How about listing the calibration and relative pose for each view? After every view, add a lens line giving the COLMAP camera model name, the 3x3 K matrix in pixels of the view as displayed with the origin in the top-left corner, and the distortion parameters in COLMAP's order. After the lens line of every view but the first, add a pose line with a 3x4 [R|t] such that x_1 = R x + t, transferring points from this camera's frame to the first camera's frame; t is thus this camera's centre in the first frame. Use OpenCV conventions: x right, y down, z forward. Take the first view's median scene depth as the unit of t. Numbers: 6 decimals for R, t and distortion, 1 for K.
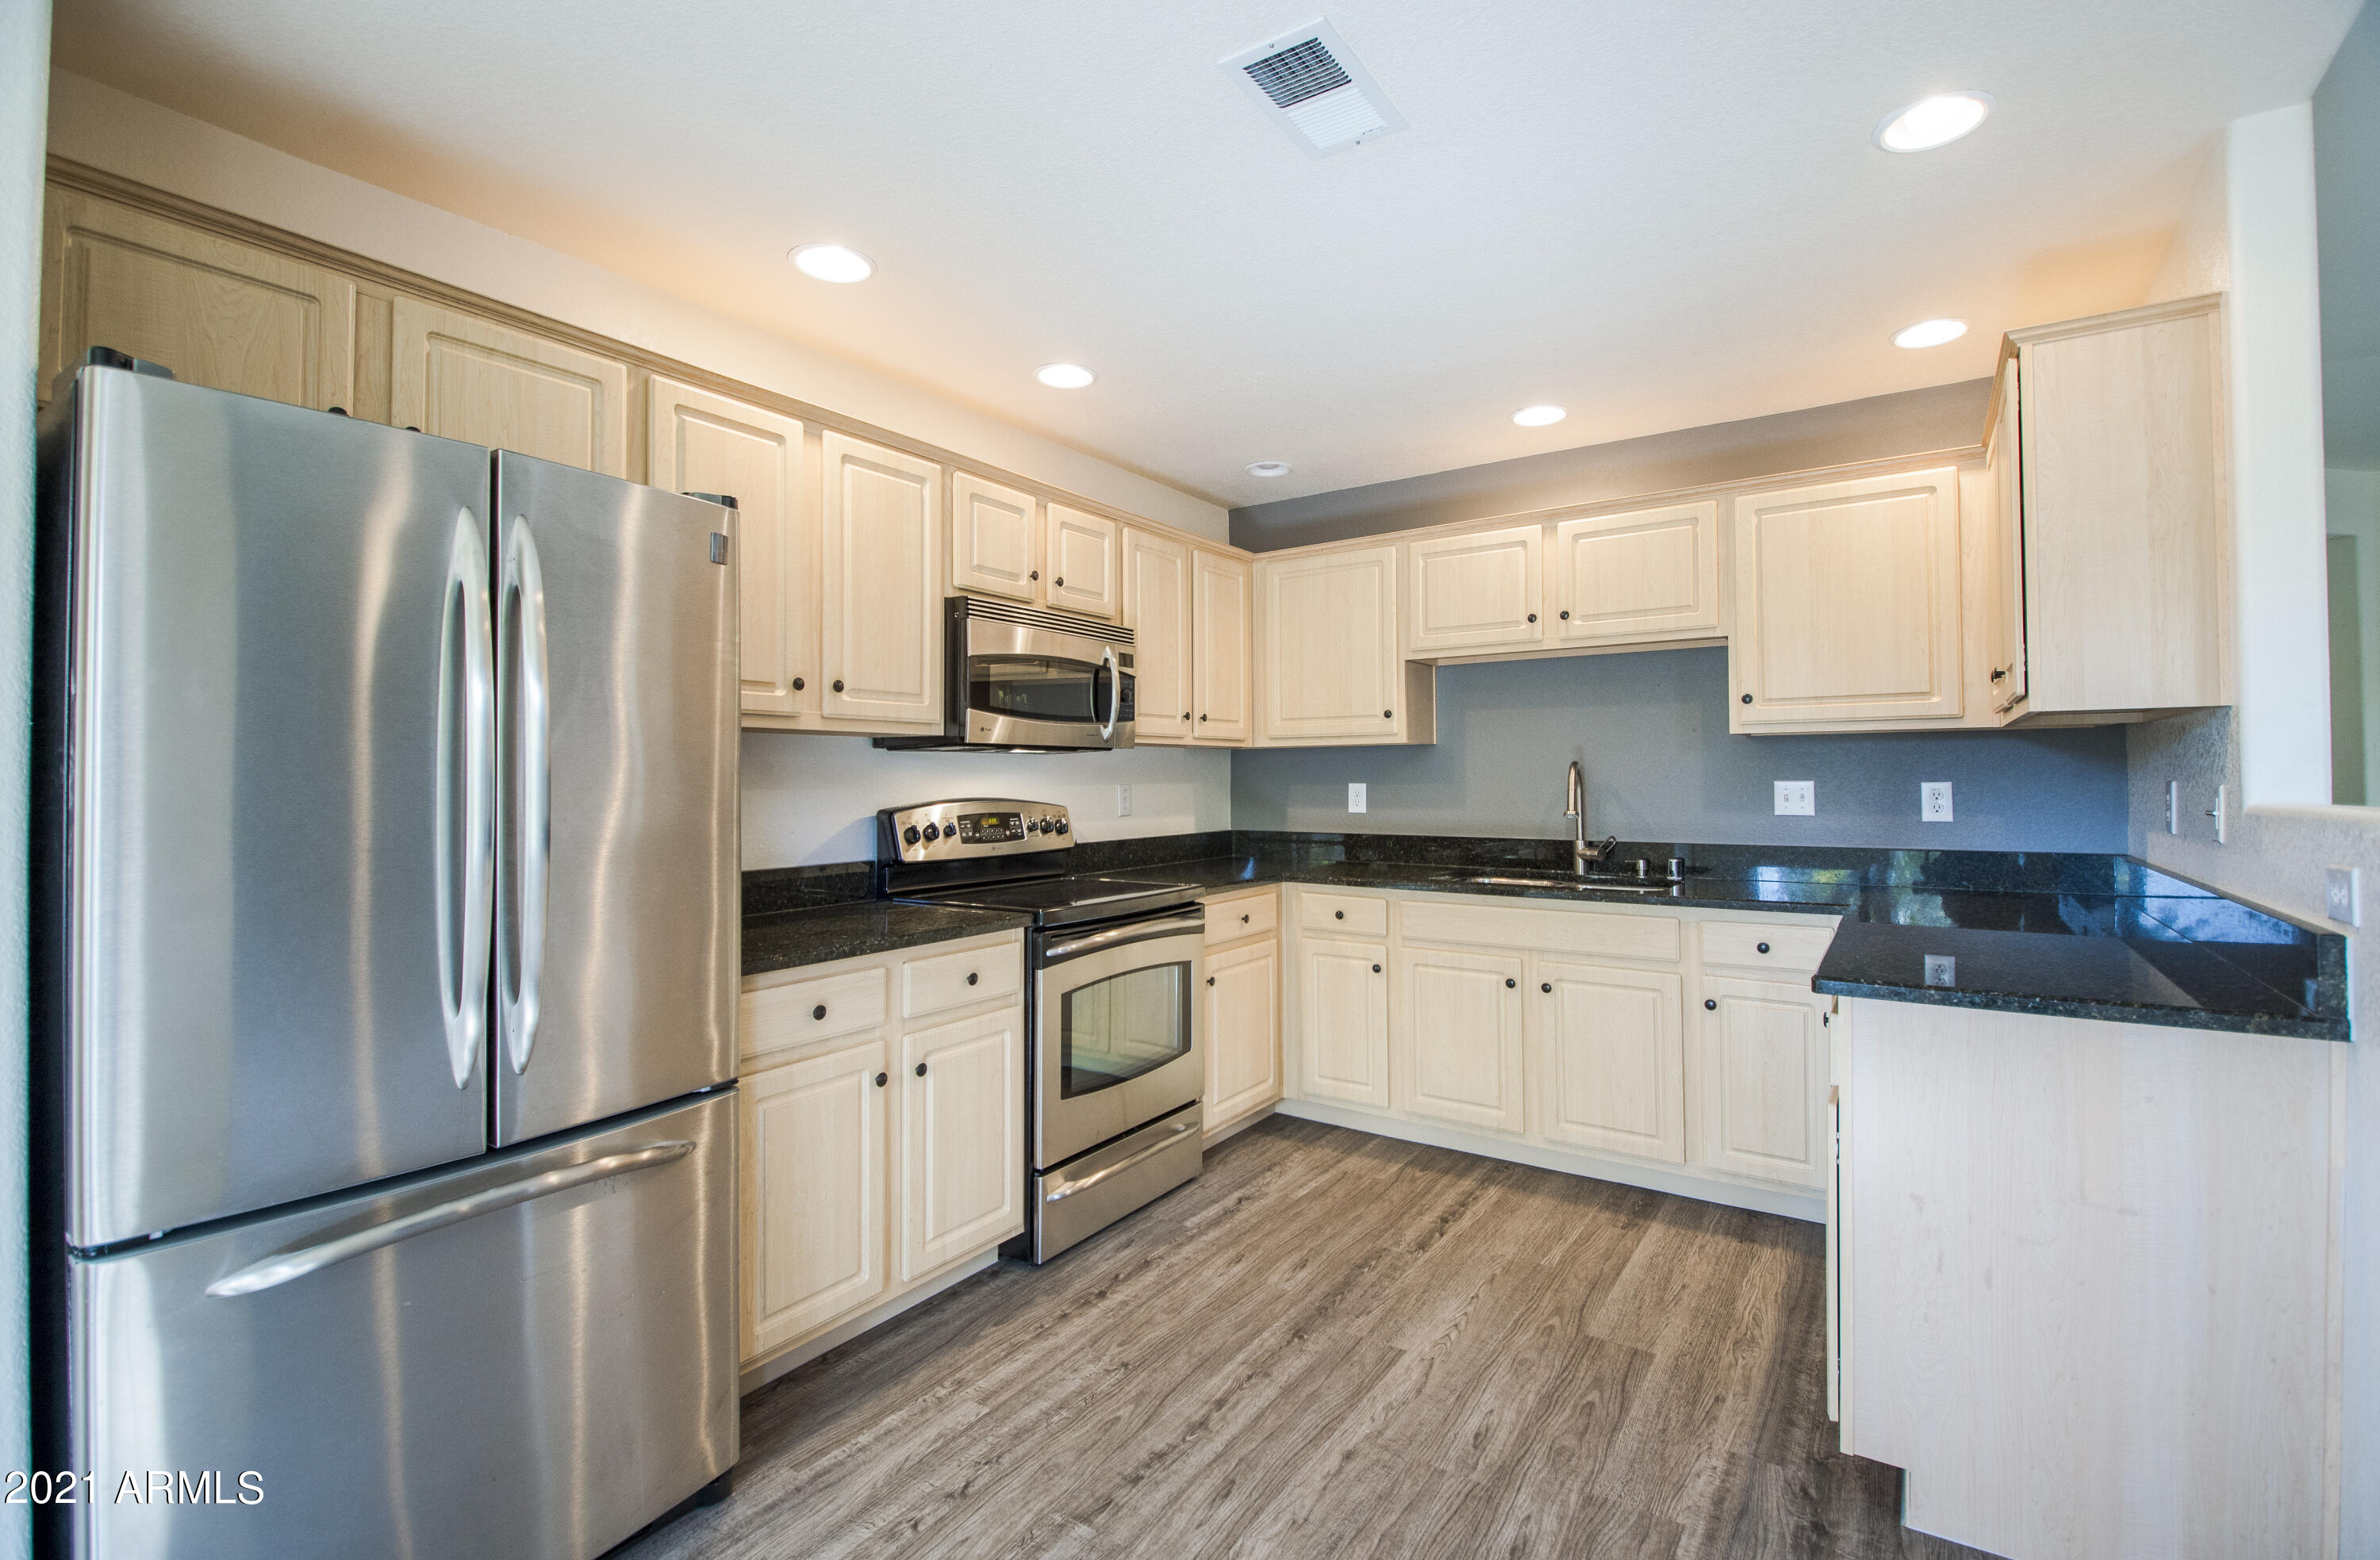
lens RADIAL K [[1058.7, 0, 1198.7], [0, 1058.7, 764.5], [0, 0, 1]] dist [0.046361, -0.042007]
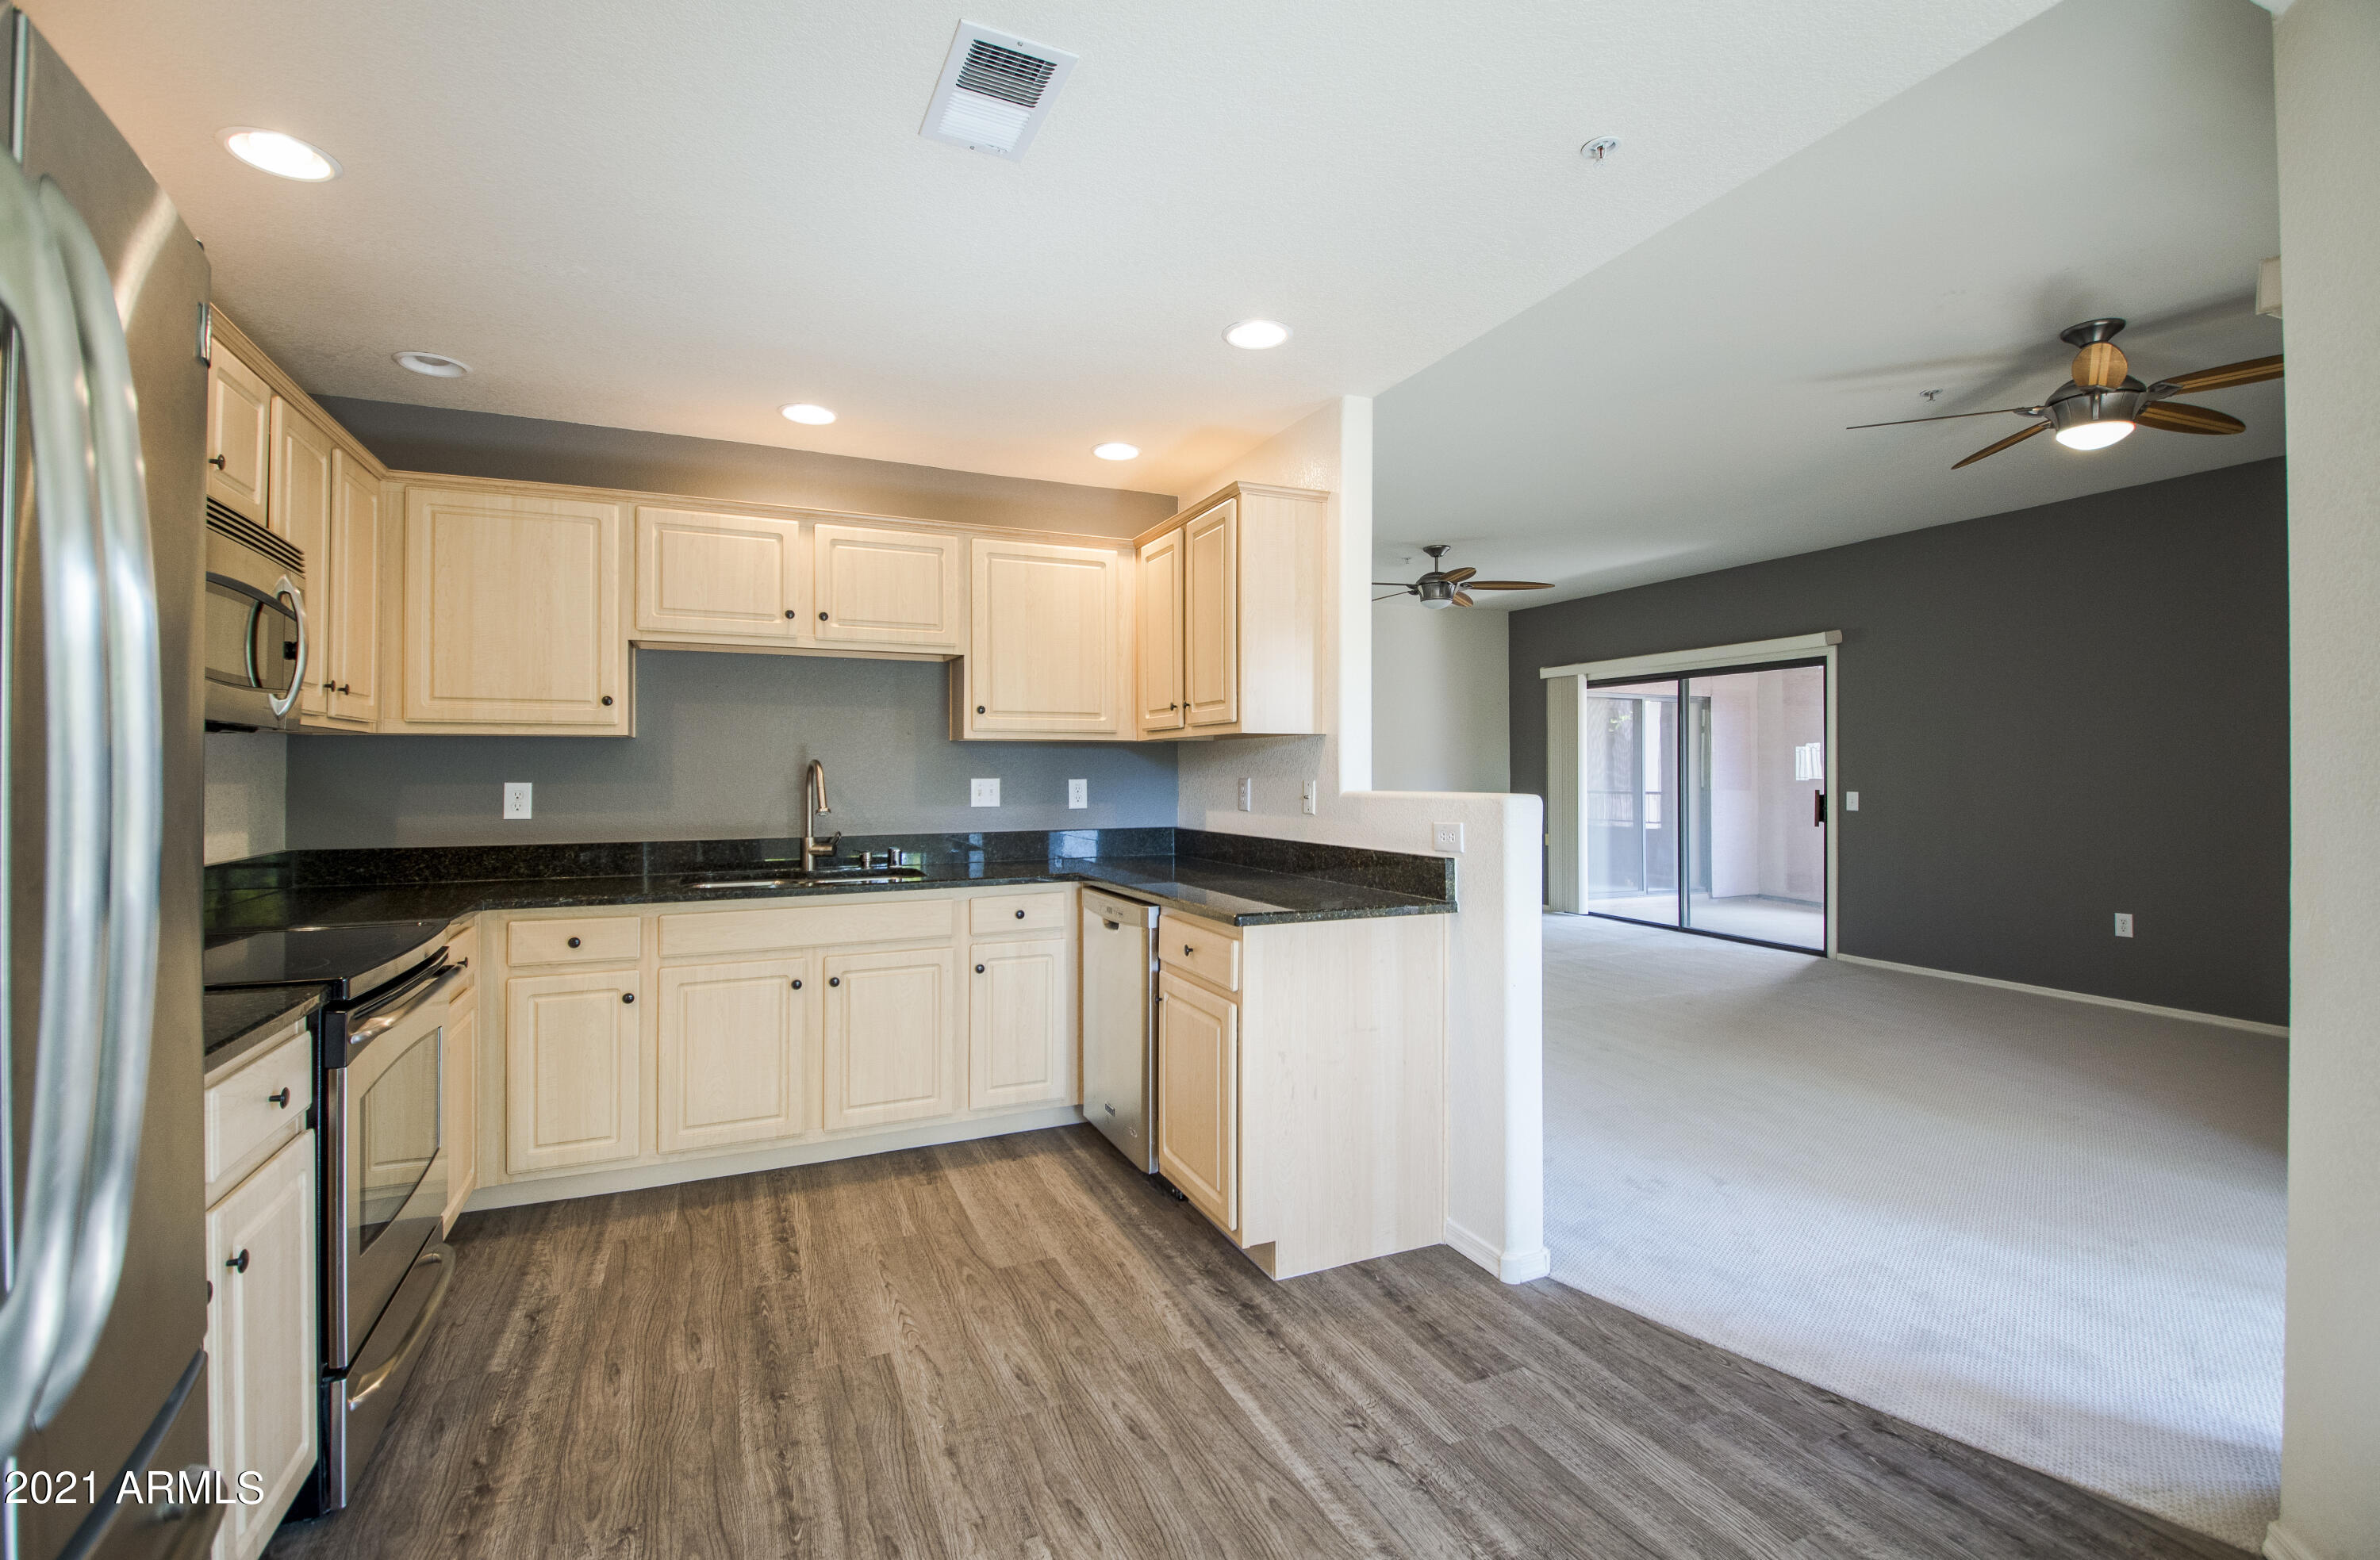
lens RADIAL K [[1058.7, 0, 1198.7], [0, 1058.7, 764.5], [0, 0, 1]] dist [0.046361, -0.042007]
pose [[0.528128, 0.011804, 0.849083, -0.393684], [-0.012575, 0.999902, -0.006079, 0.003943], [-0.849071, -0.007466, 0.528225, 0.184885]]
